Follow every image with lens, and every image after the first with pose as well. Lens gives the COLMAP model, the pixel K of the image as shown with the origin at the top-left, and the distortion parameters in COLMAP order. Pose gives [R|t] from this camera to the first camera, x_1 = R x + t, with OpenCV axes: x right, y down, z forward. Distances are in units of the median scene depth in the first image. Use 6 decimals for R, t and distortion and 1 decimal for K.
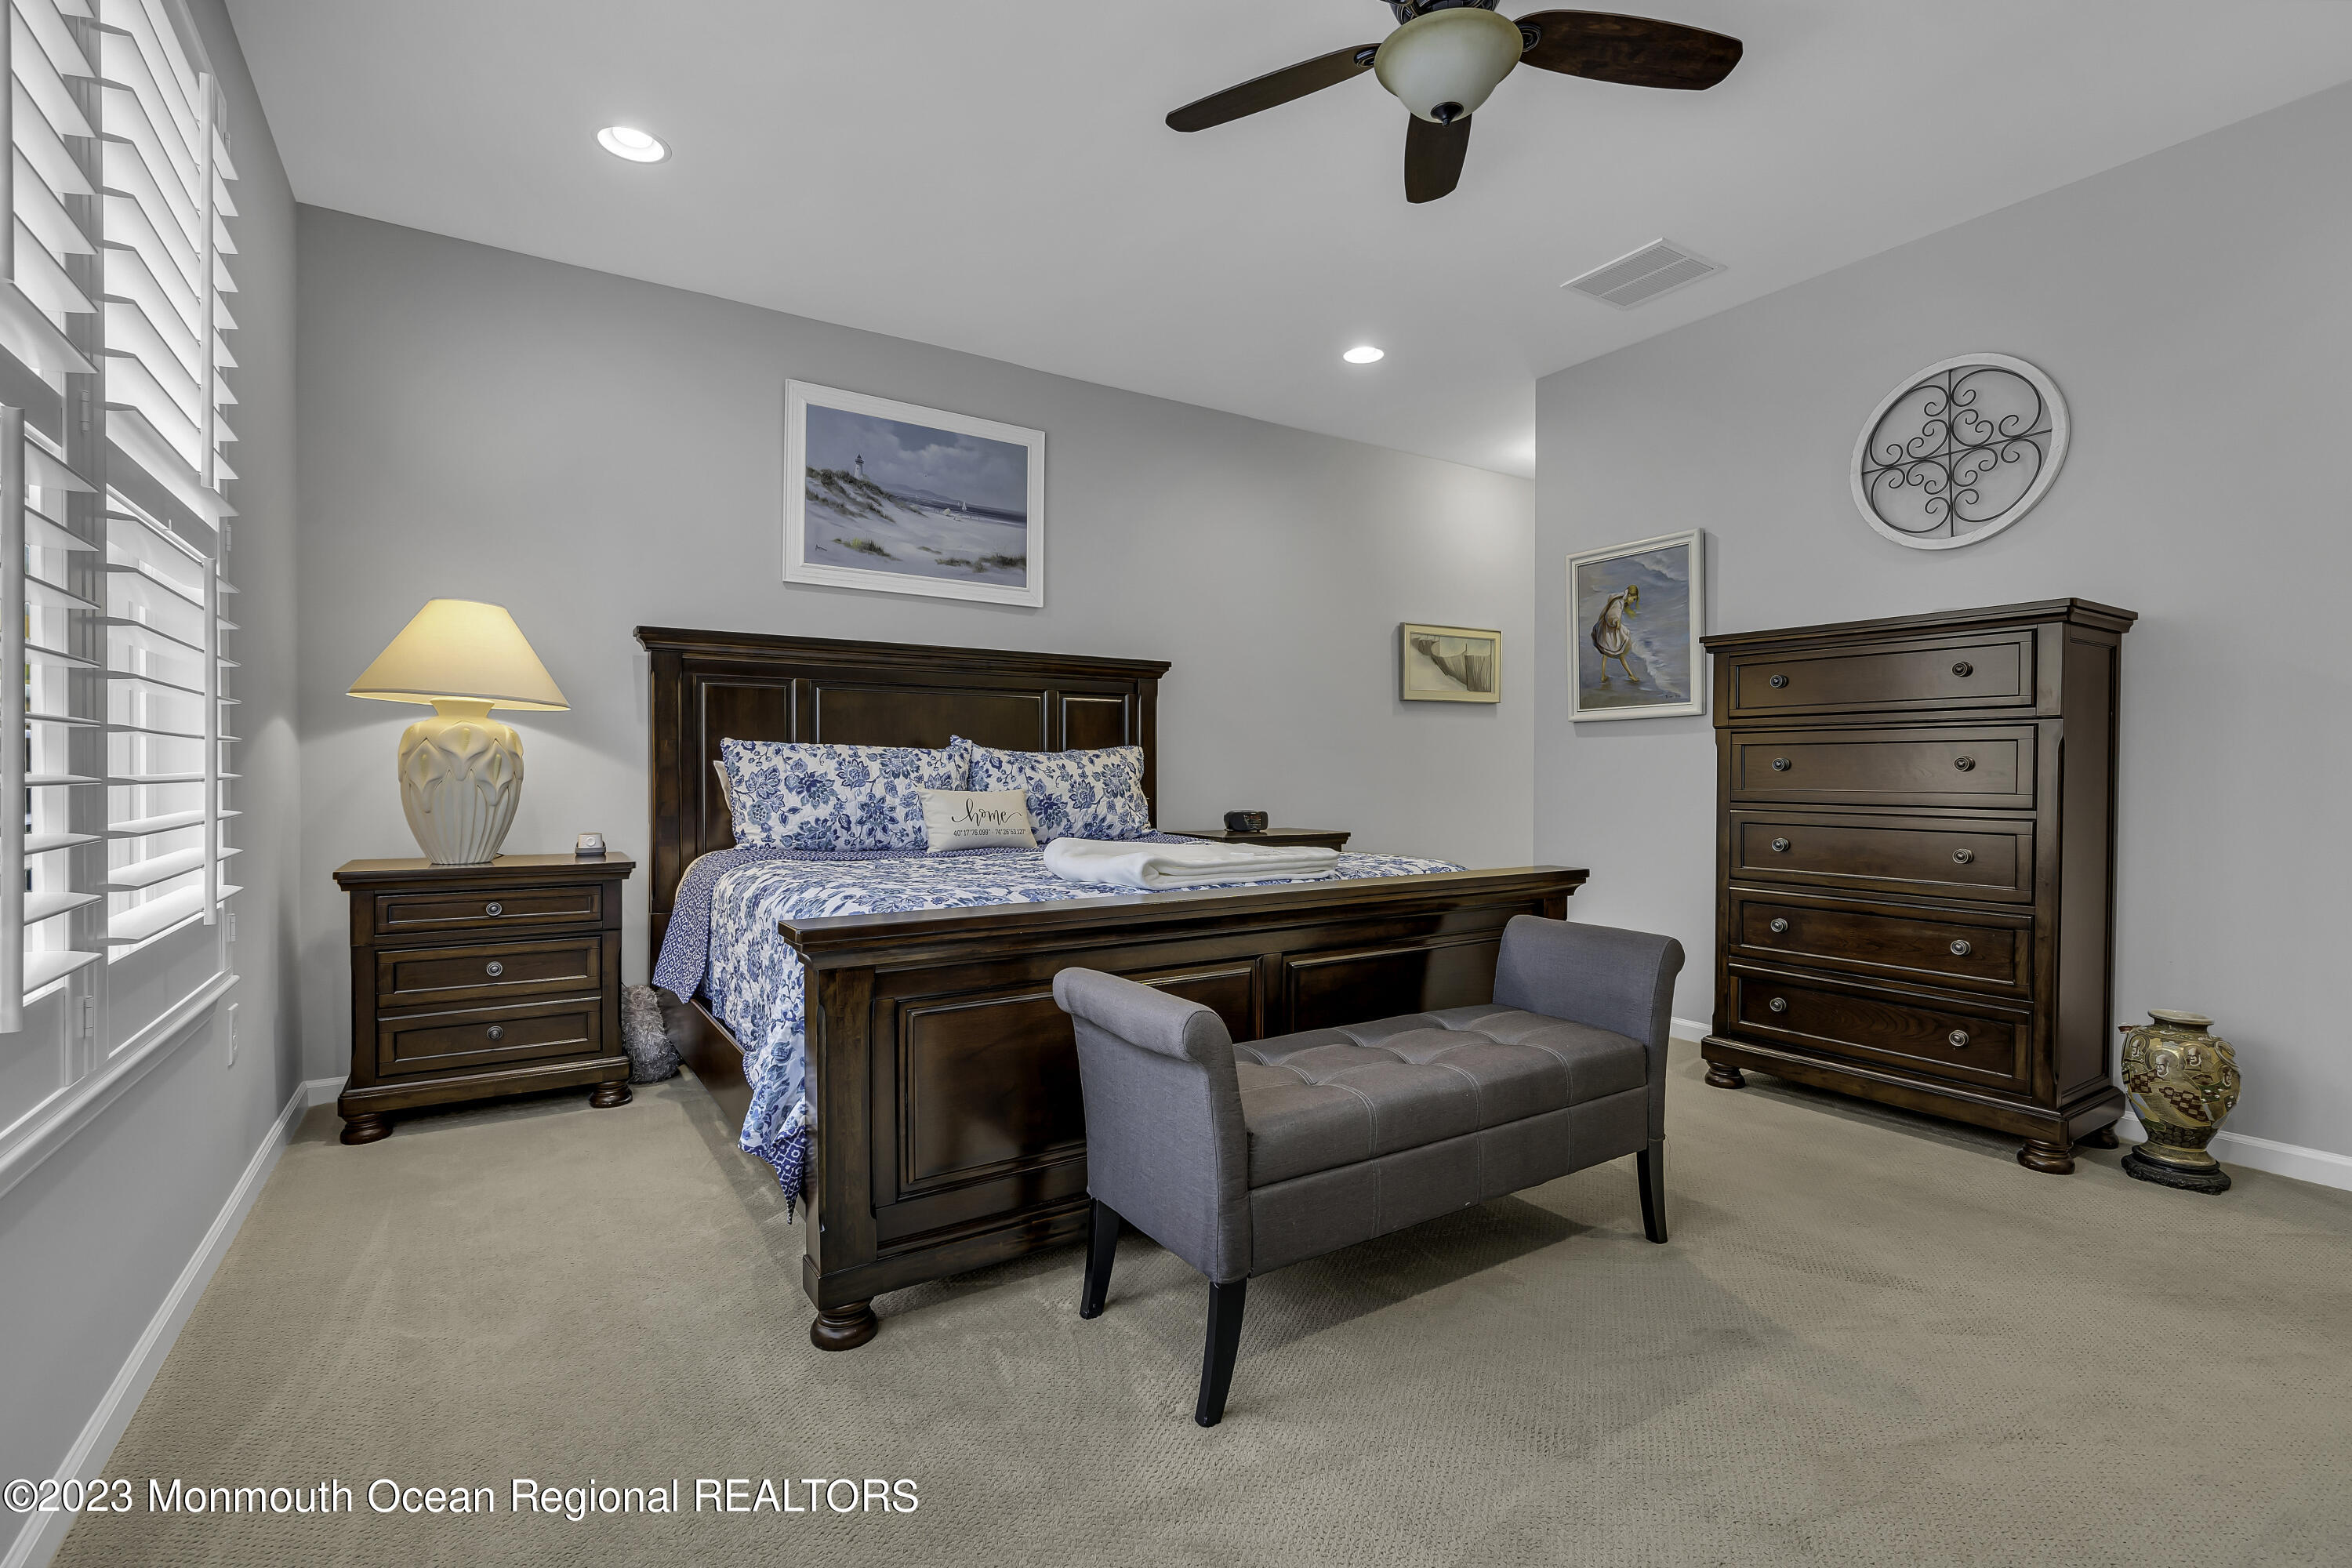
lens RADIAL K [[1081.9, 0, 1191.8], [0, 1081.9, 779.9], [0, 0, 1]] dist [-0.011609, 0.004021]
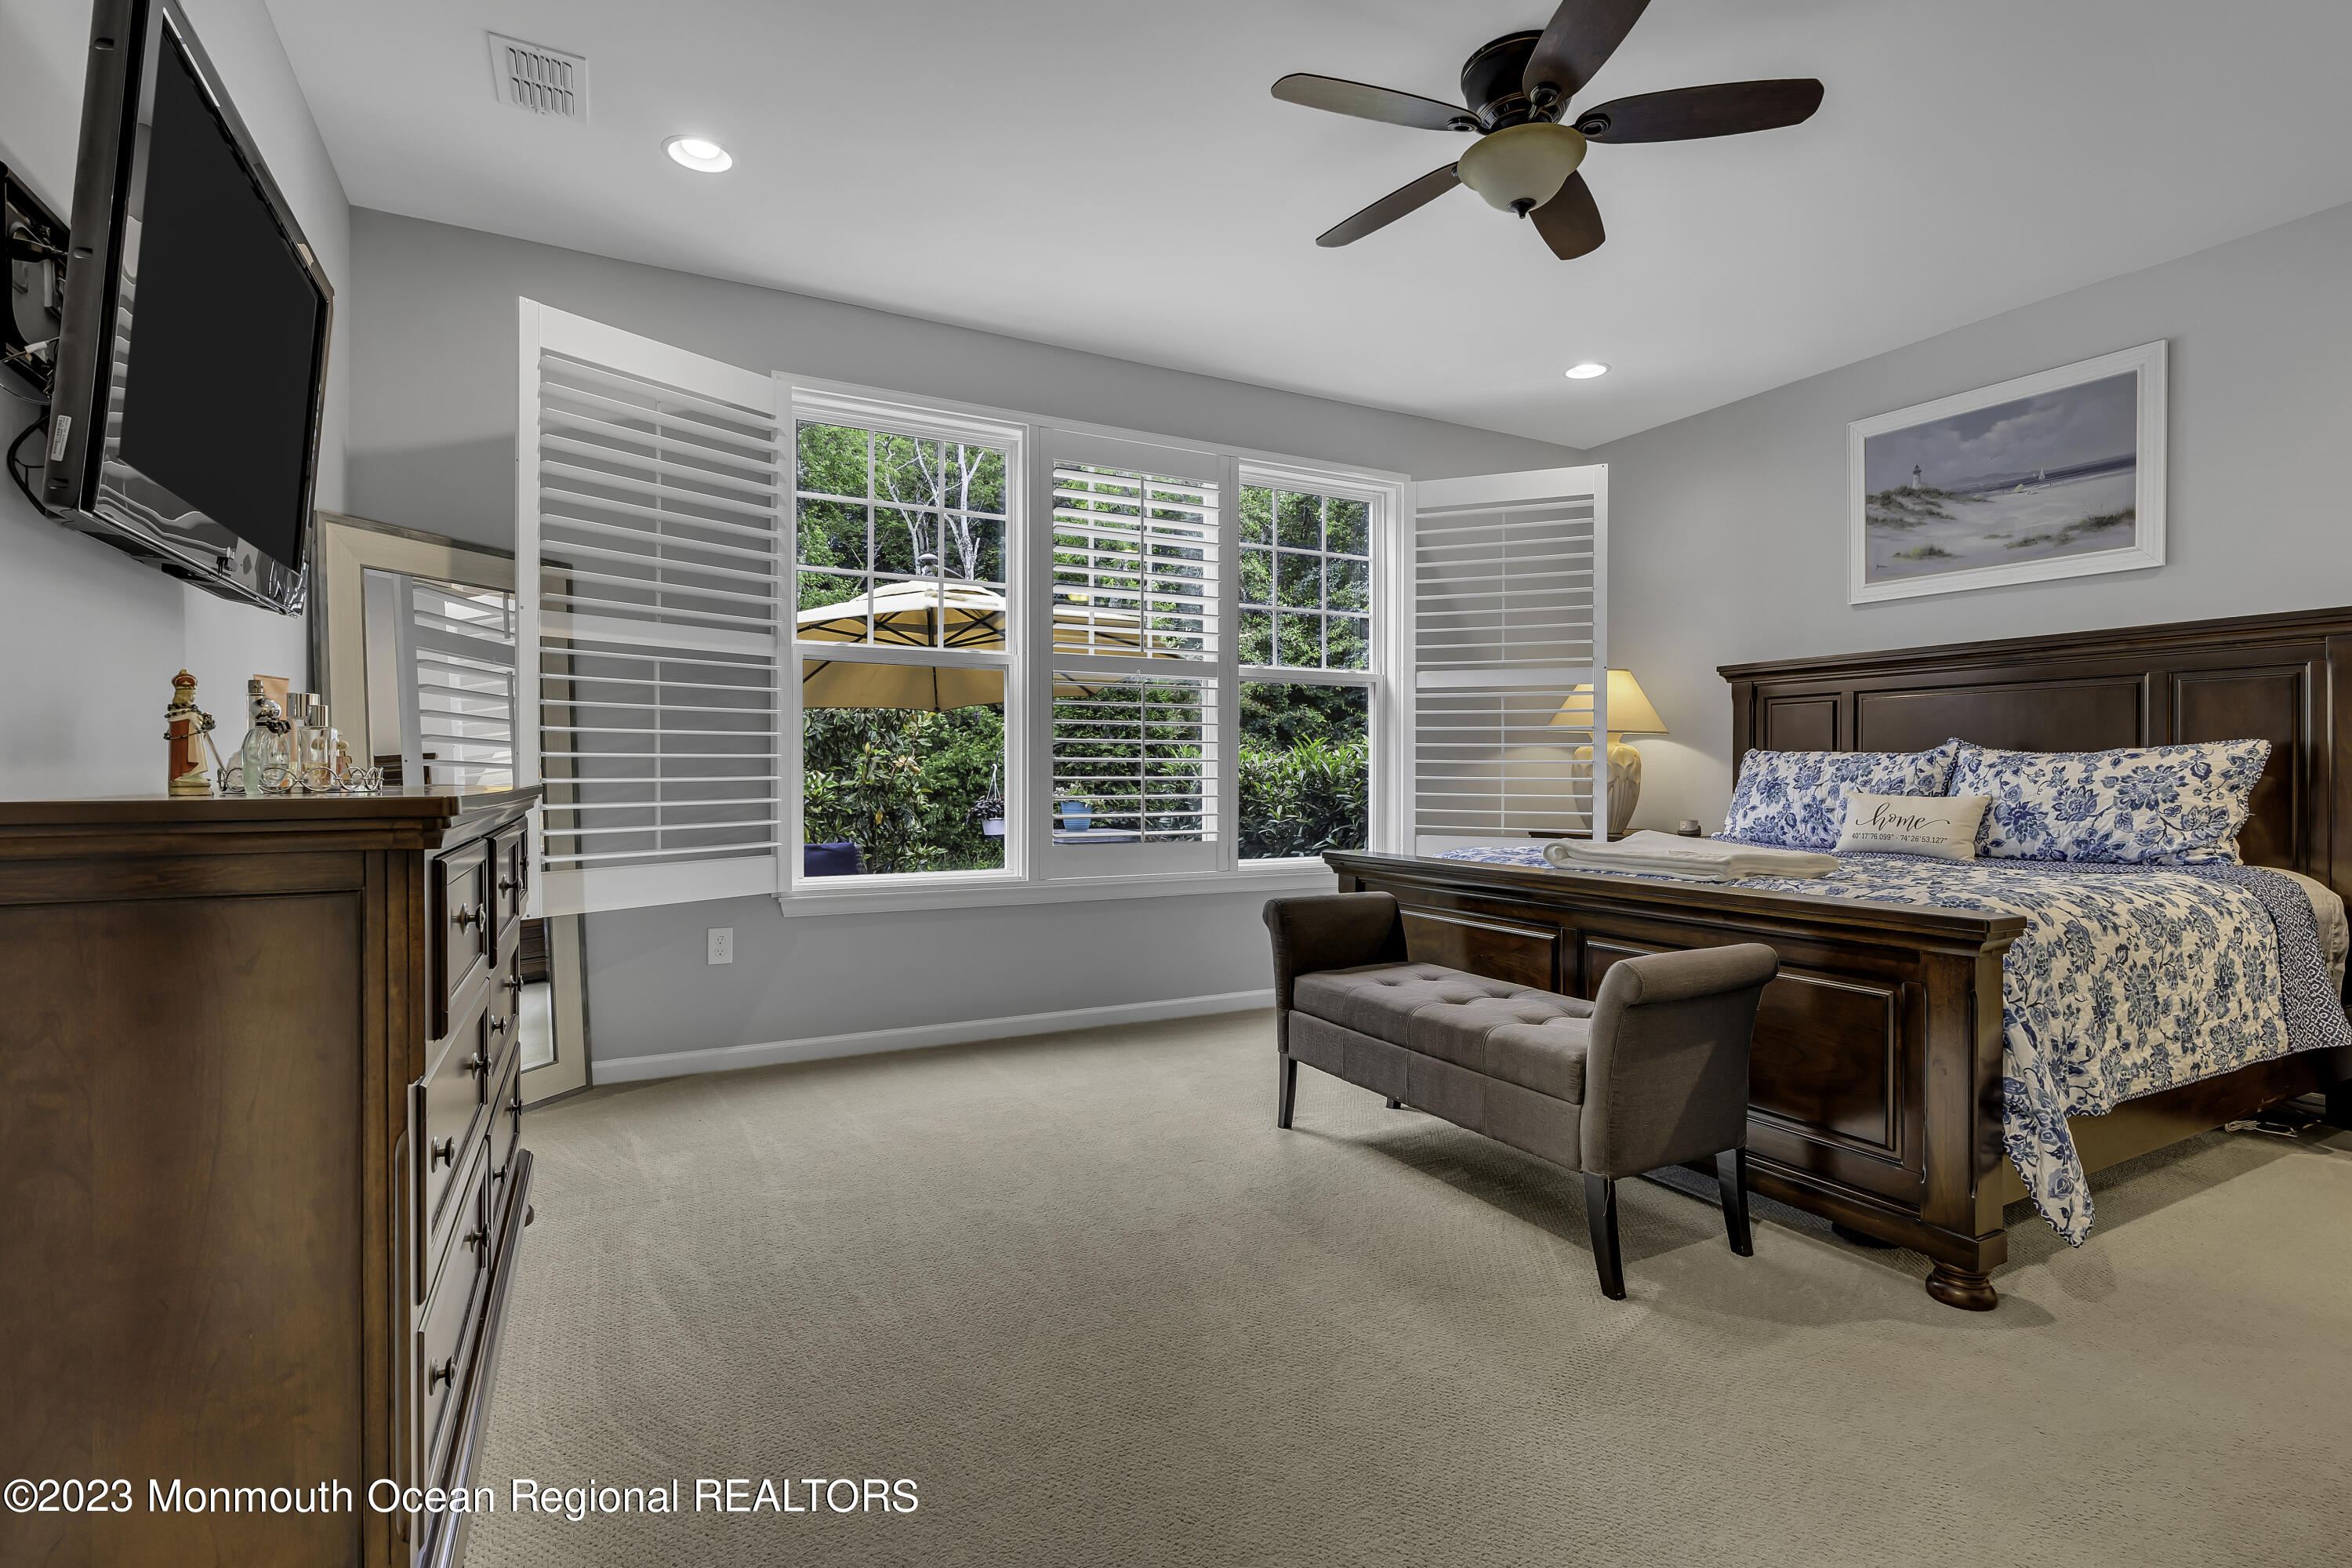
lens RADIAL K [[1081.9, 0, 1191.8], [0, 1081.9, 779.9], [0, 0, 1]] dist [-0.011609, 0.004021]
pose [[-0.081869, 0.000863, -0.996643, 0.768460], [-0.010861, 0.999939, 0.001758, 0.001330], [0.996584, 0.010969, -0.081855, 0.410476]]
